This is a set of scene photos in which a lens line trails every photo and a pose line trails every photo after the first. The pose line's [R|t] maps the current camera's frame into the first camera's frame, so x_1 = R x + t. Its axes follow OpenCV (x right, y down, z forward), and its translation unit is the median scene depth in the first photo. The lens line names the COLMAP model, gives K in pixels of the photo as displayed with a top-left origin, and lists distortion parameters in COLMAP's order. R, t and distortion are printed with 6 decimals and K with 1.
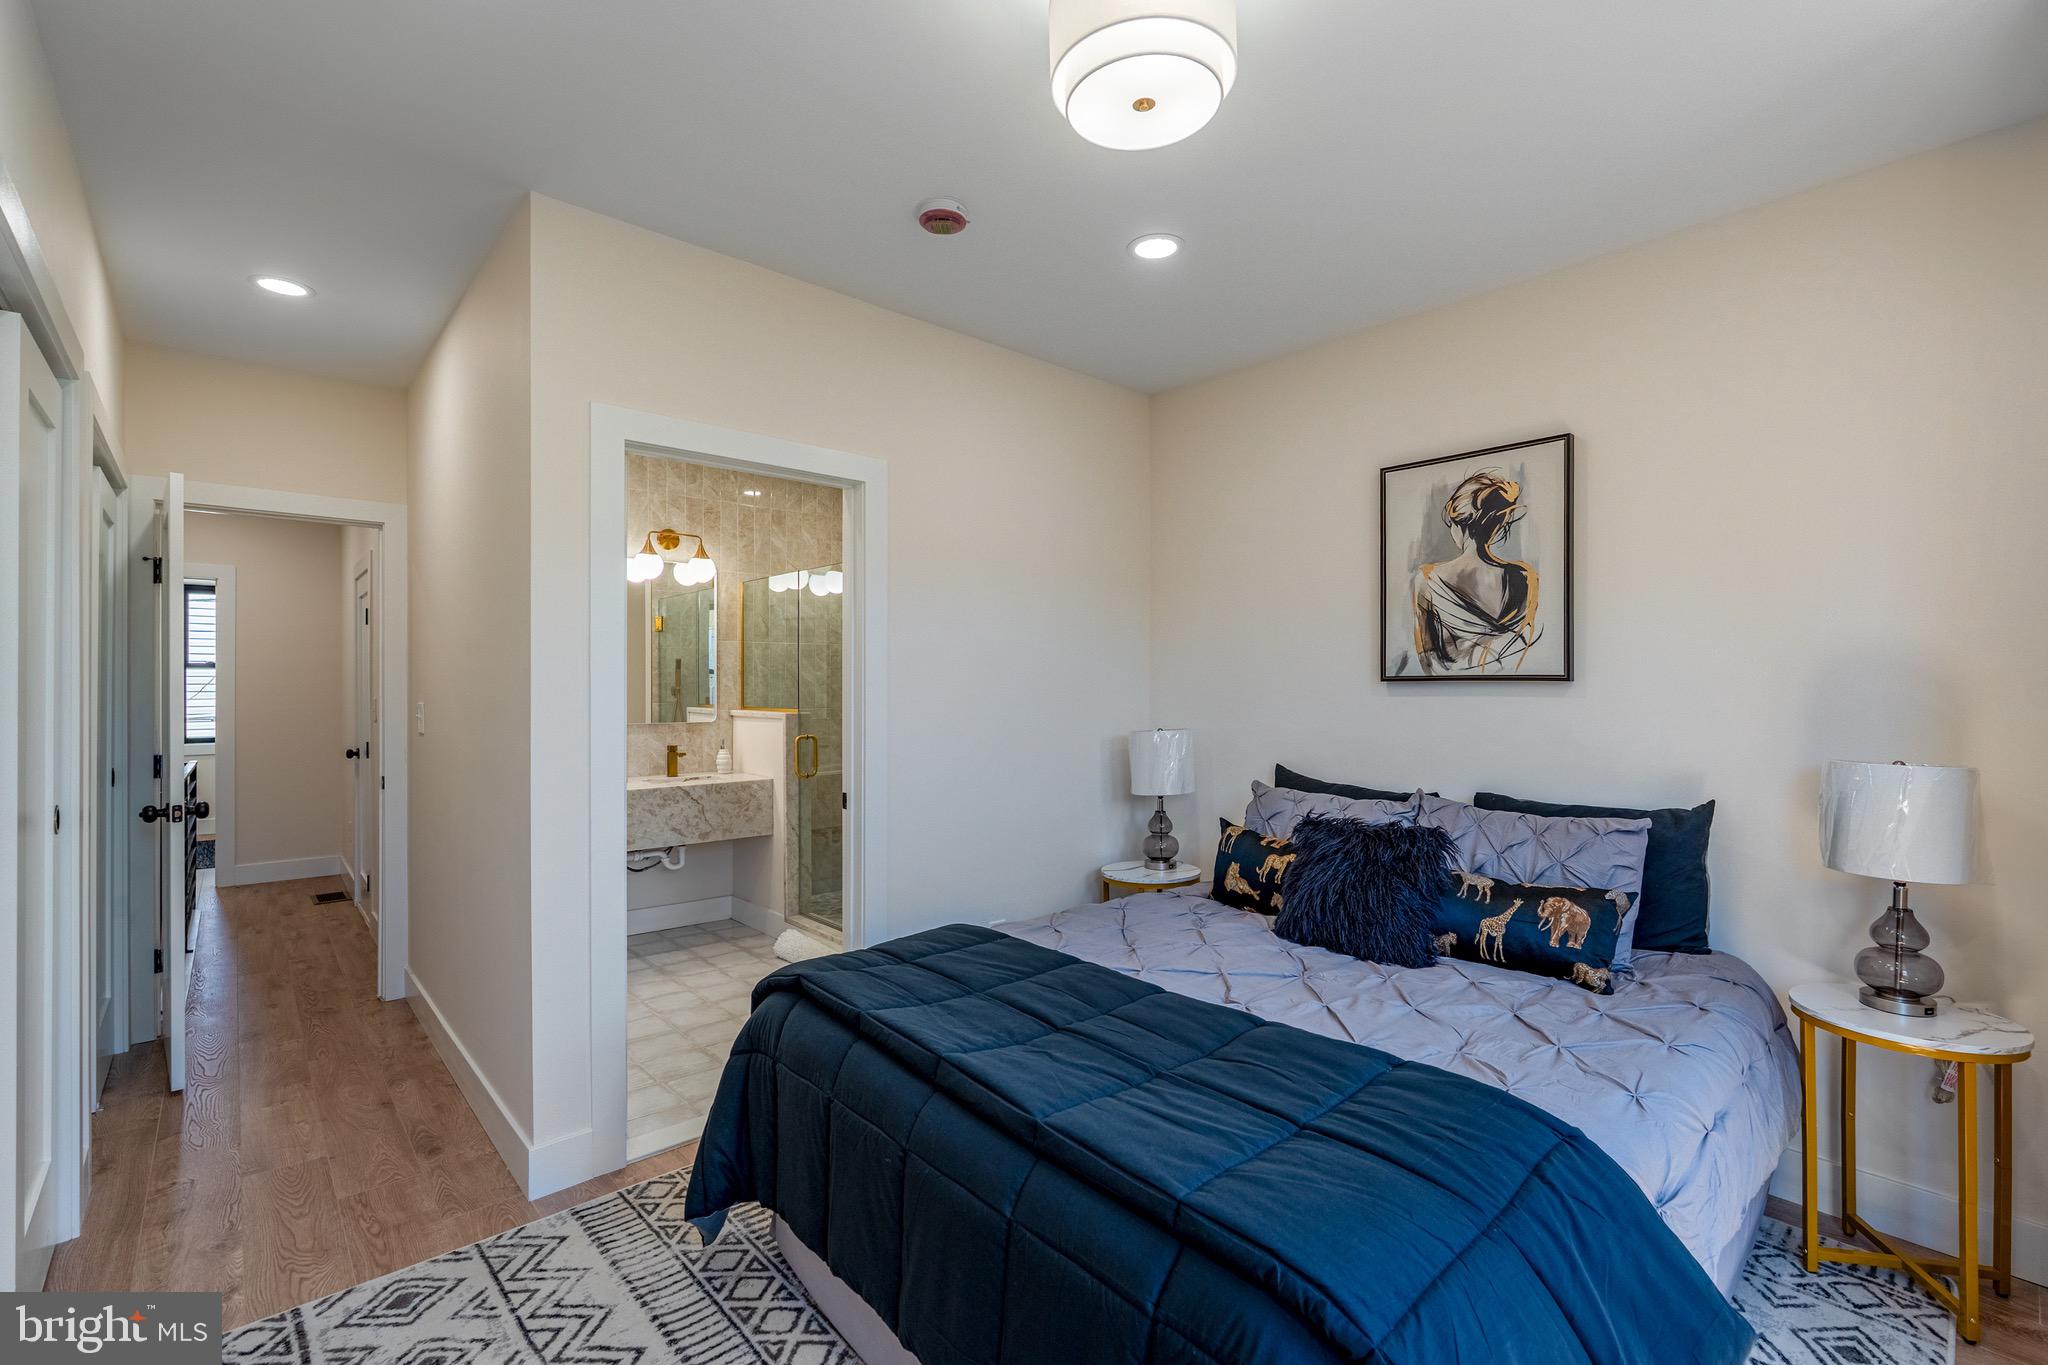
lens RADIAL K [[895.0, 0, 1016.9], [0, 895.0, 685.7], [0, 0, 1]] dist [-0.002357, -0.000475]
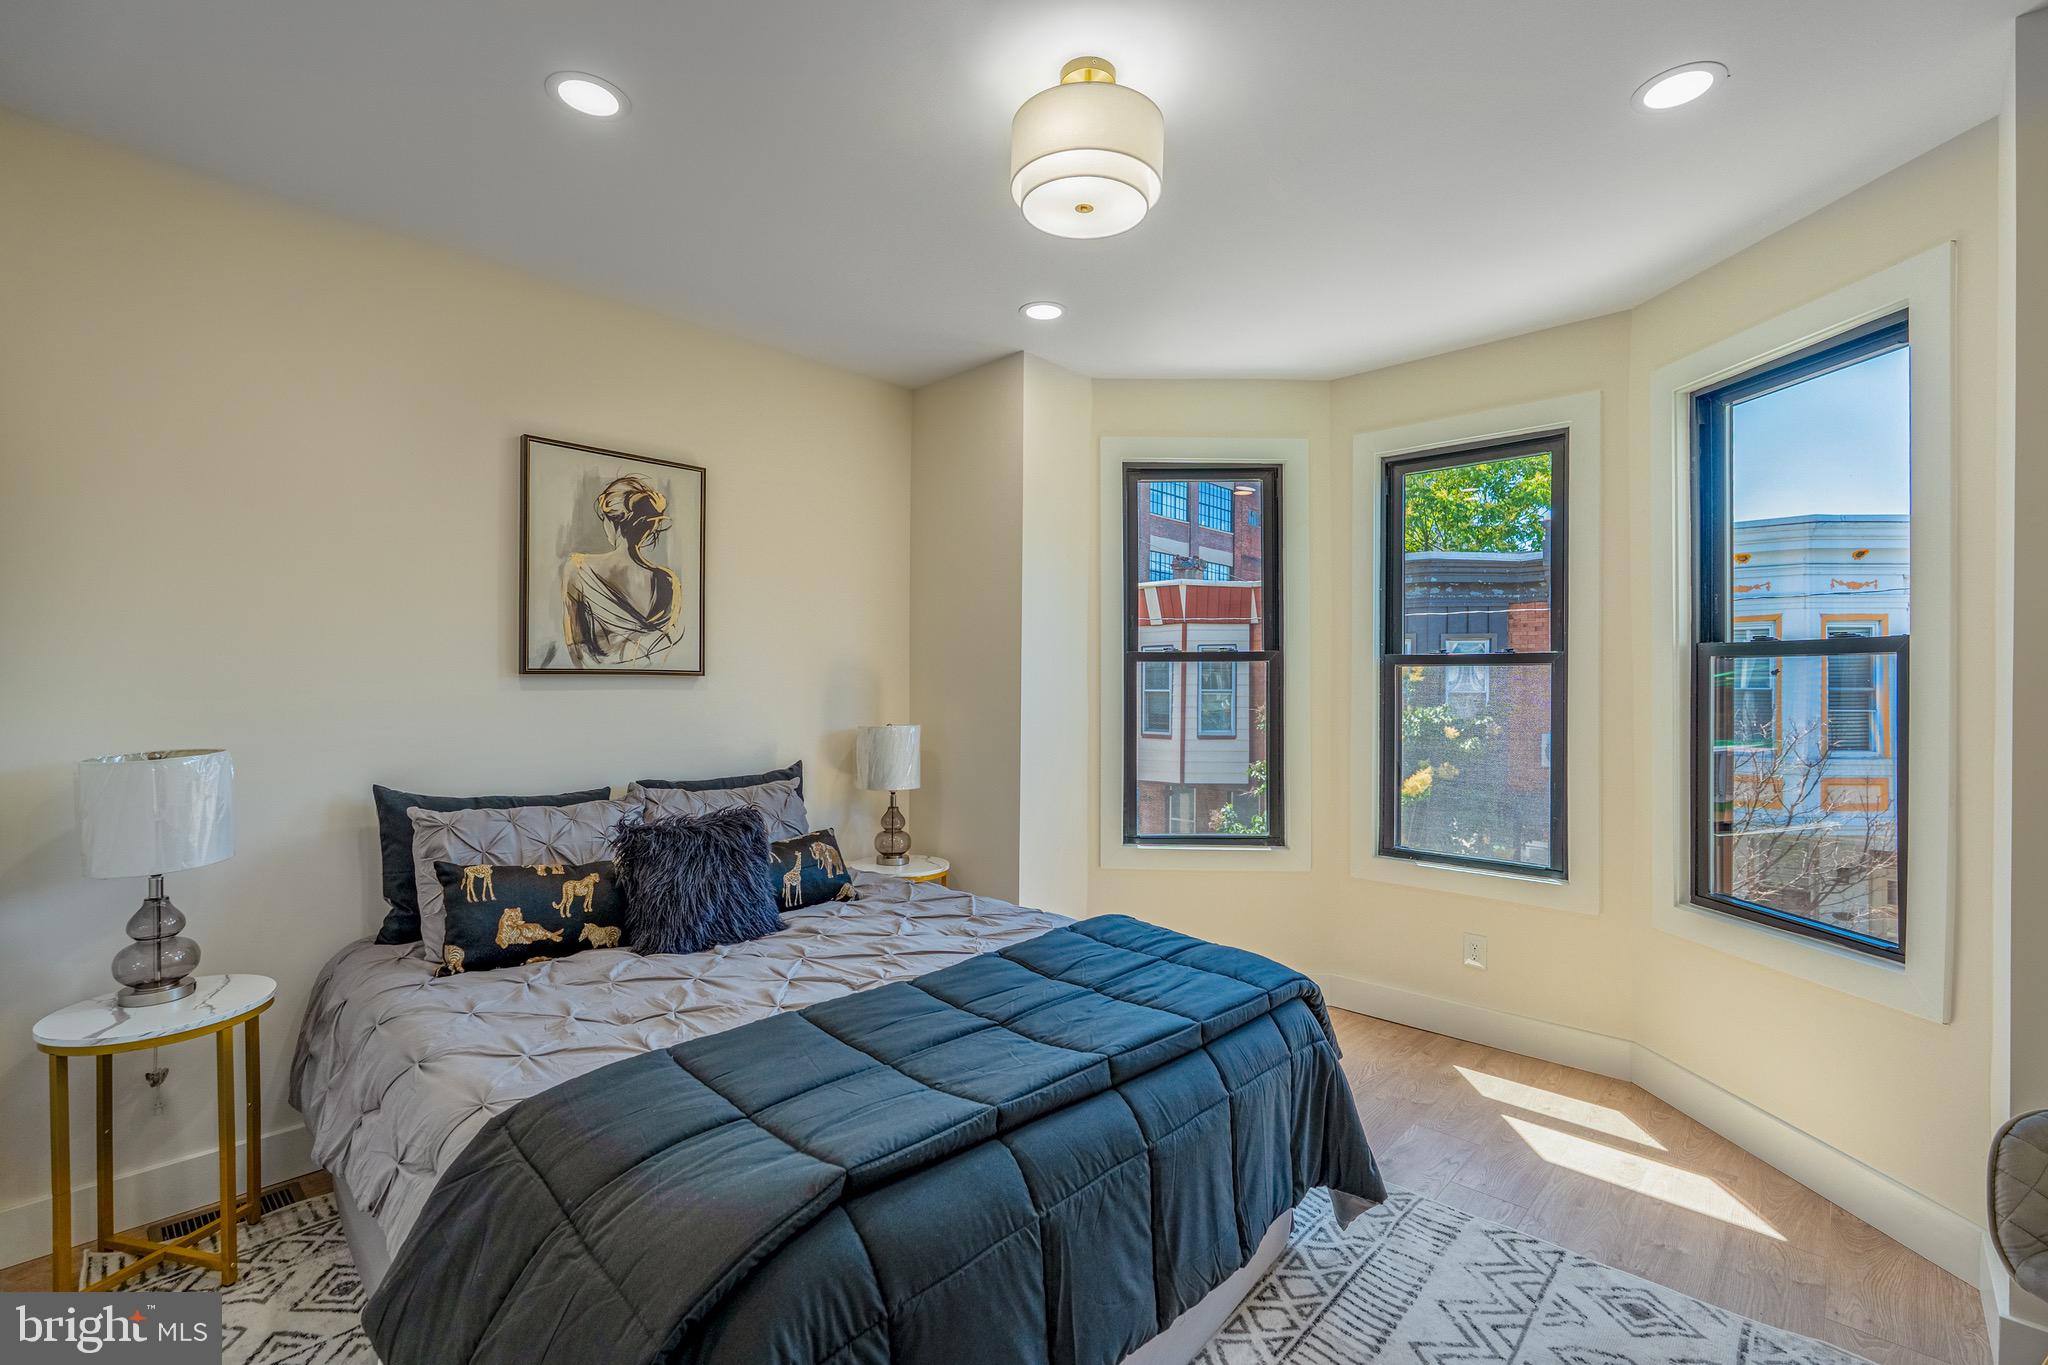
lens RADIAL K [[918.6, 0, 1019.7], [0, 918.6, 676.1], [0, 0, 1]] dist [-0.000461, 0.000019]
pose [[-0.093418, 0.003676, 0.995620, -1.088568], [-0.007916, 0.999959, -0.004435, -0.005254], [-0.995595, -0.008296, -0.093385, 1.183843]]
